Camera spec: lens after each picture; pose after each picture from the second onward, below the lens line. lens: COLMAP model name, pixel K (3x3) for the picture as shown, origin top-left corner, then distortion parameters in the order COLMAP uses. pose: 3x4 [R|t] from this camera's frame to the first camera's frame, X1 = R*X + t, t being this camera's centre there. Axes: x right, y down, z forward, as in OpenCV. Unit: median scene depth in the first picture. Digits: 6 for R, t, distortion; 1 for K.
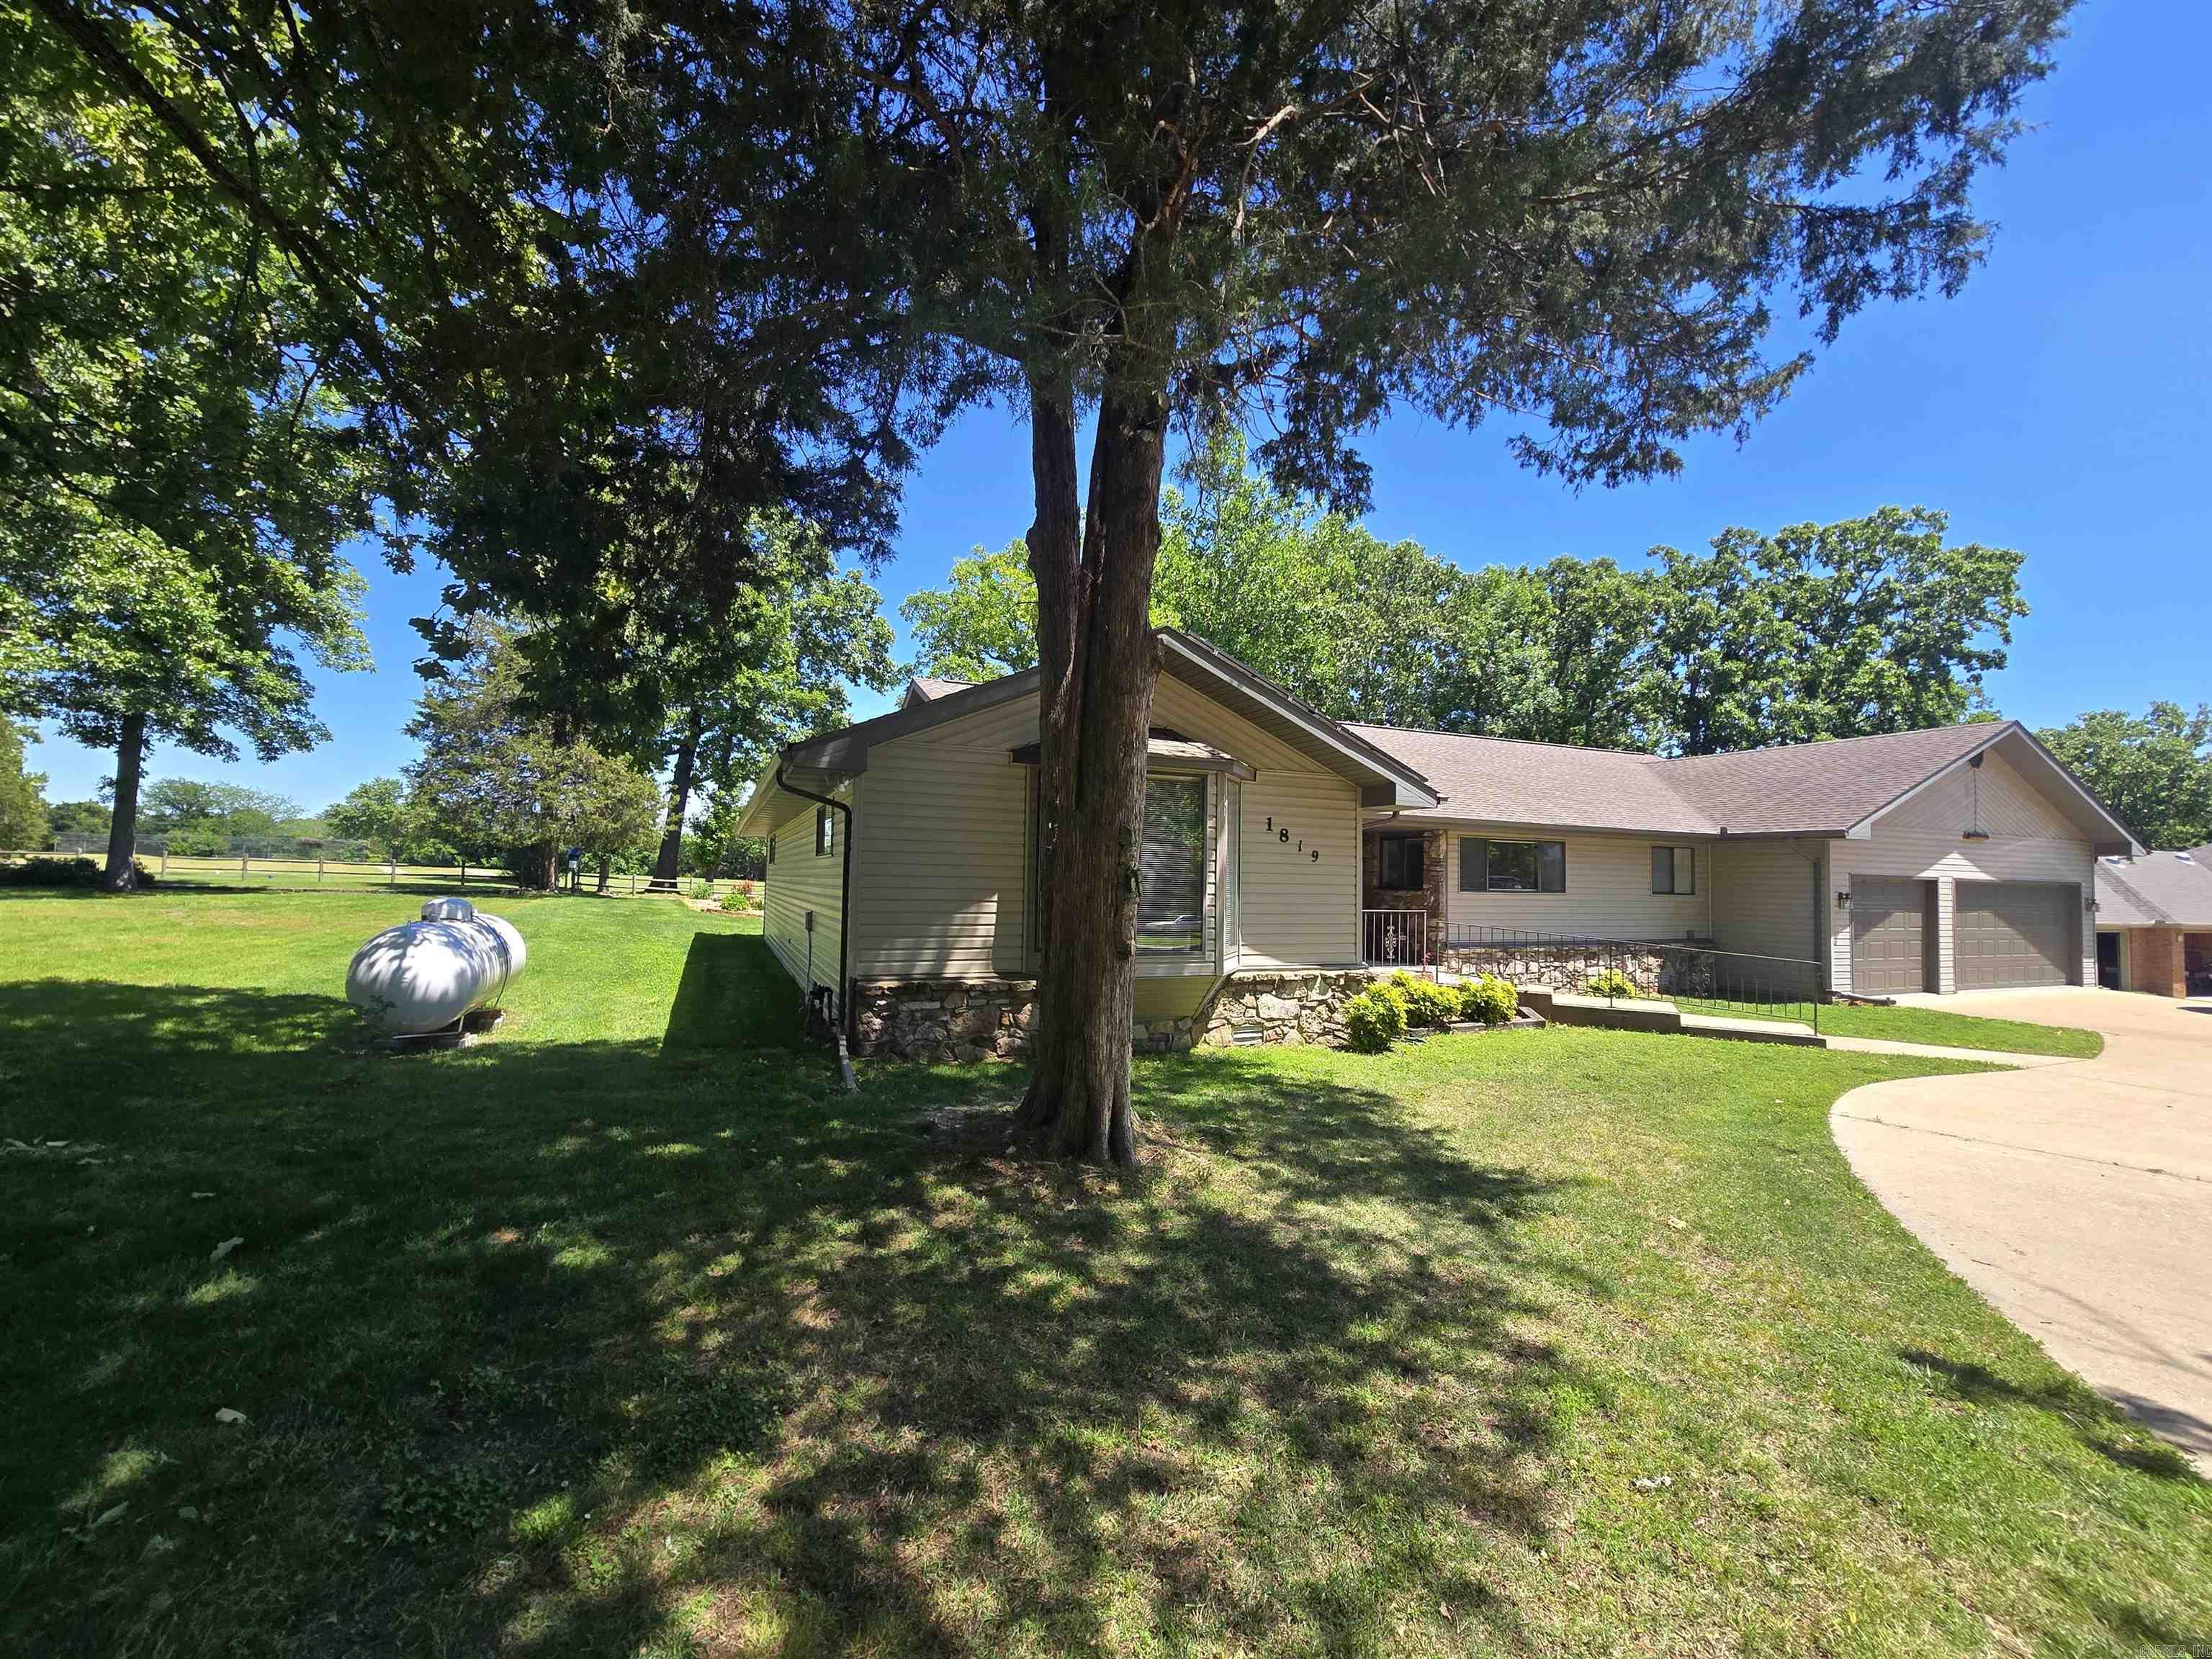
lens RADIAL K [[893.1, 0, 1106.0], [0, 893.1, 829.5], [0, 0, 1]] dist [-0.010092, 0.000086]
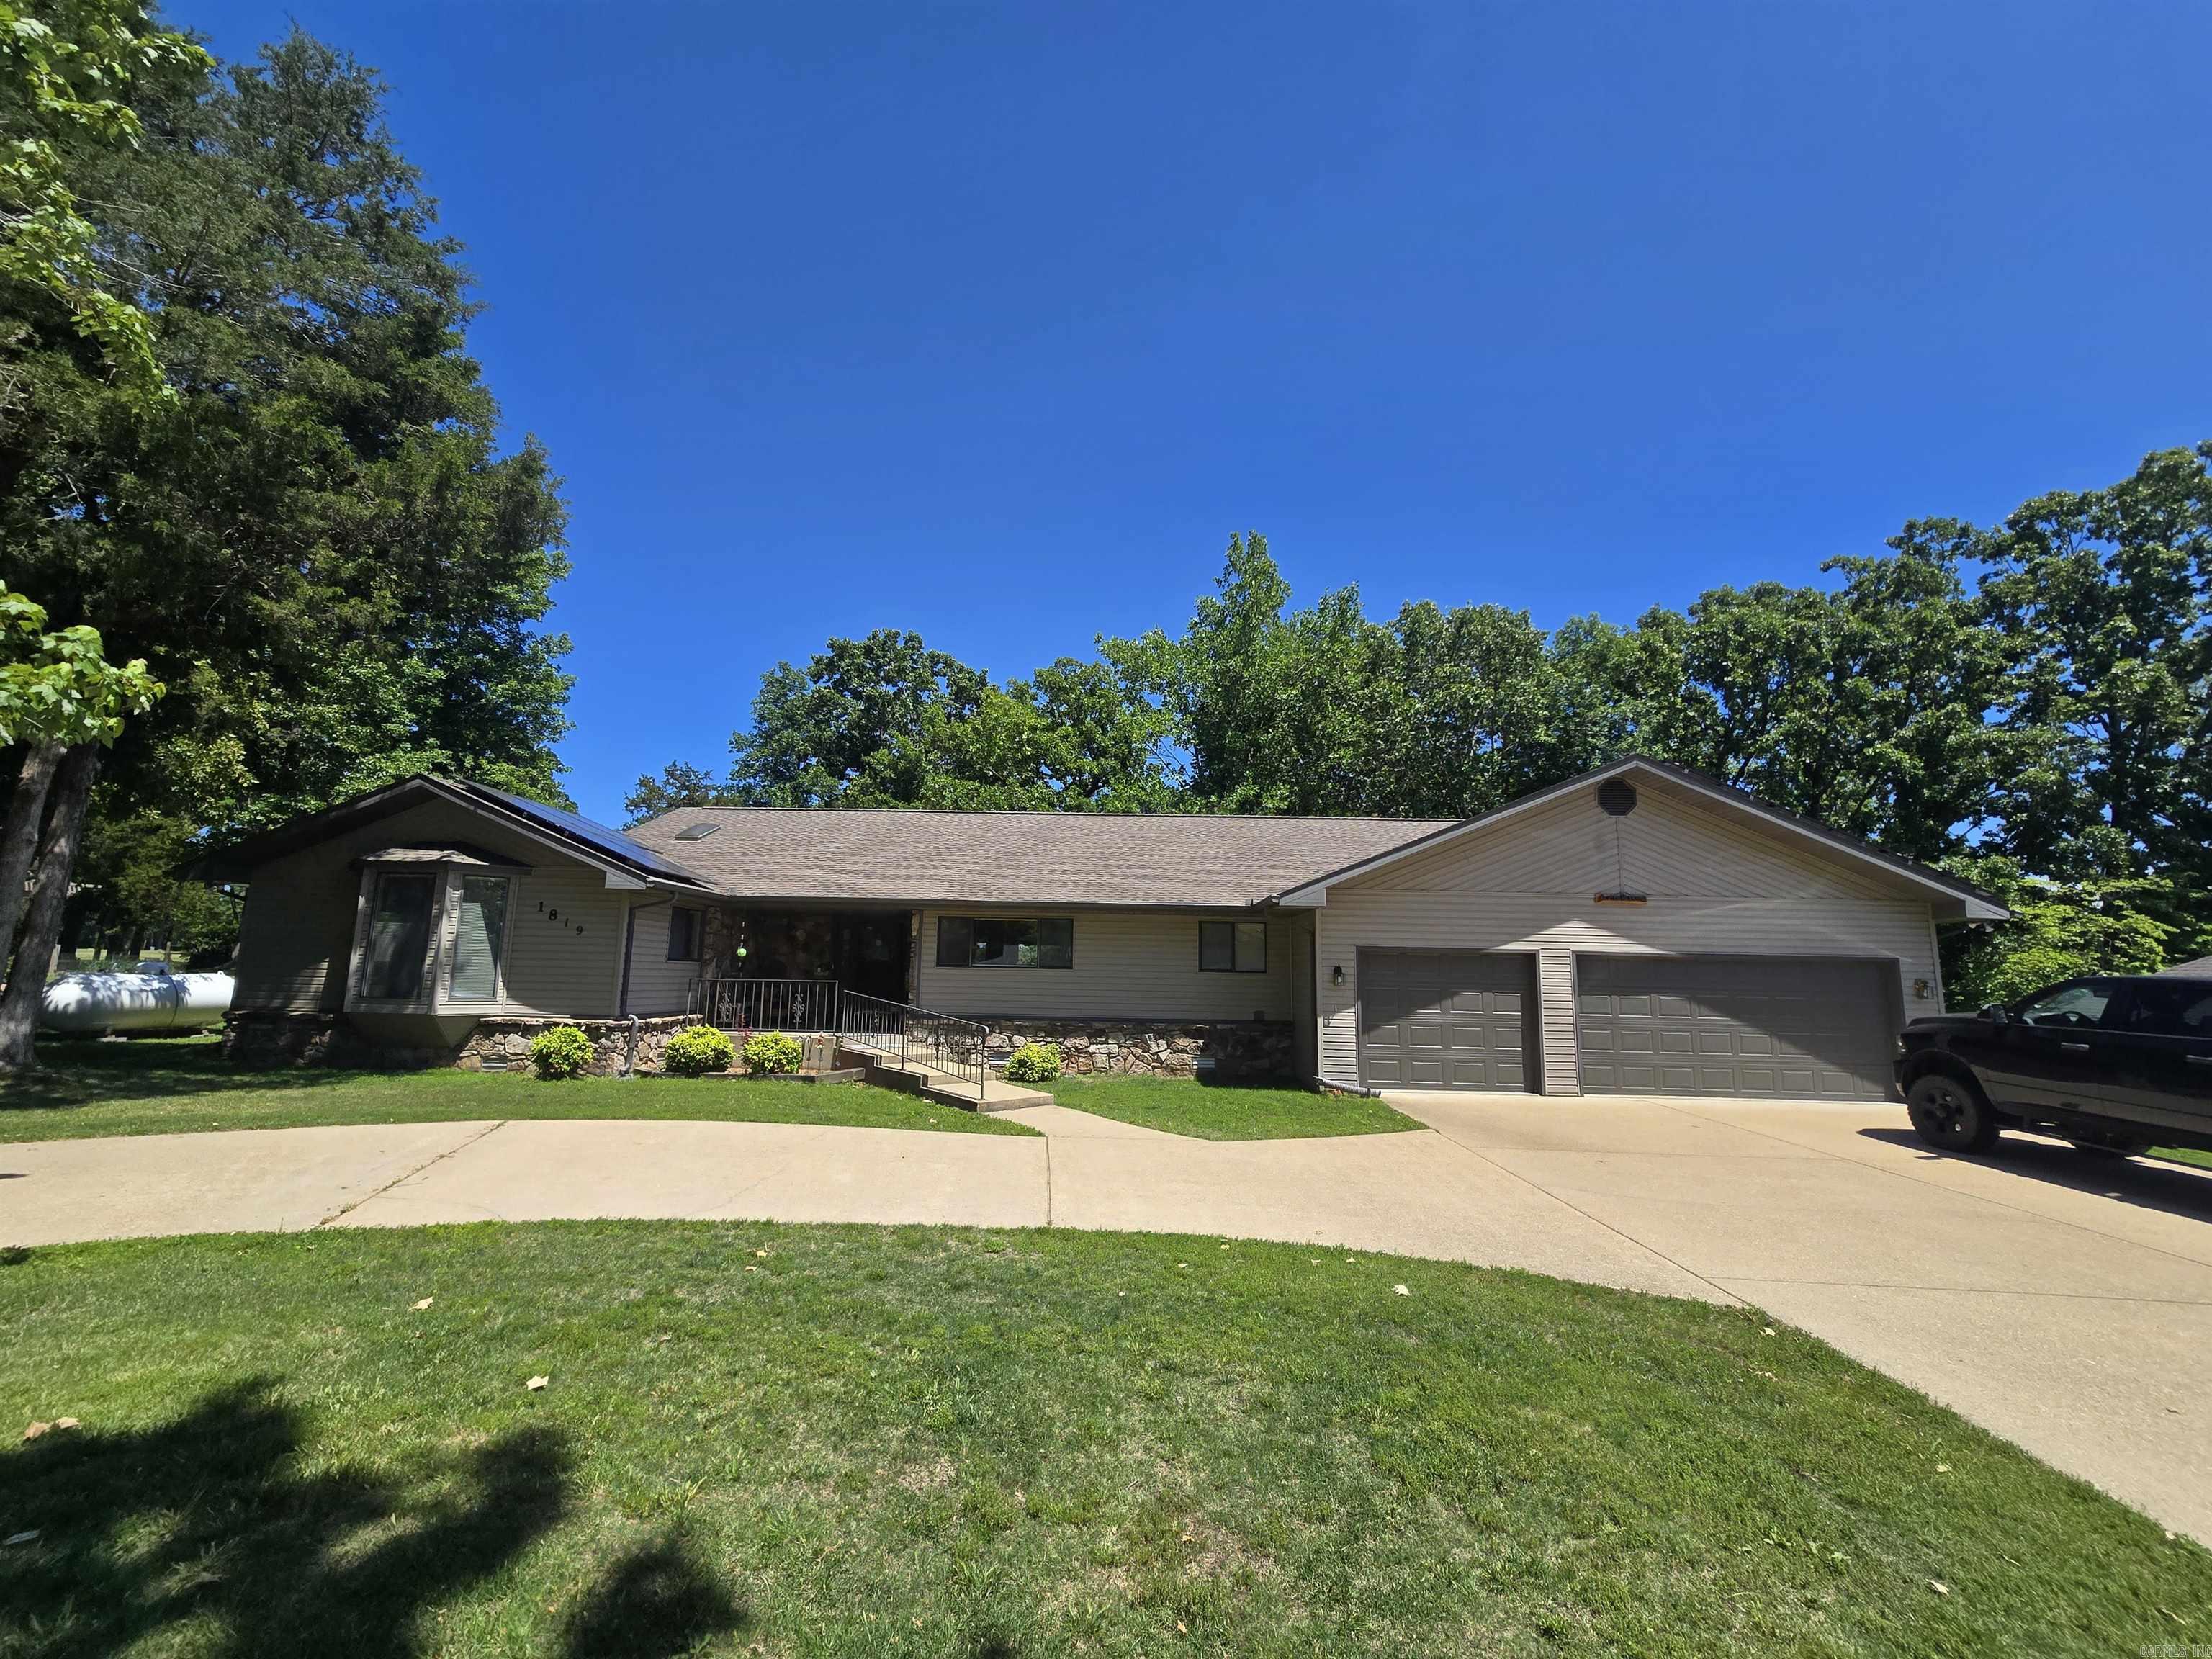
lens RADIAL K [[893.1, 0, 1106.0], [0, 893.1, 829.5], [0, 0, 1]] dist [-0.010092, 0.000086]
pose [[0.916370, -0.066492, -0.394773, 0.974700], [0.019861, 0.992447, -0.121056, 0.037606], [0.399840, 0.103091, 0.910769, 0.072322]]
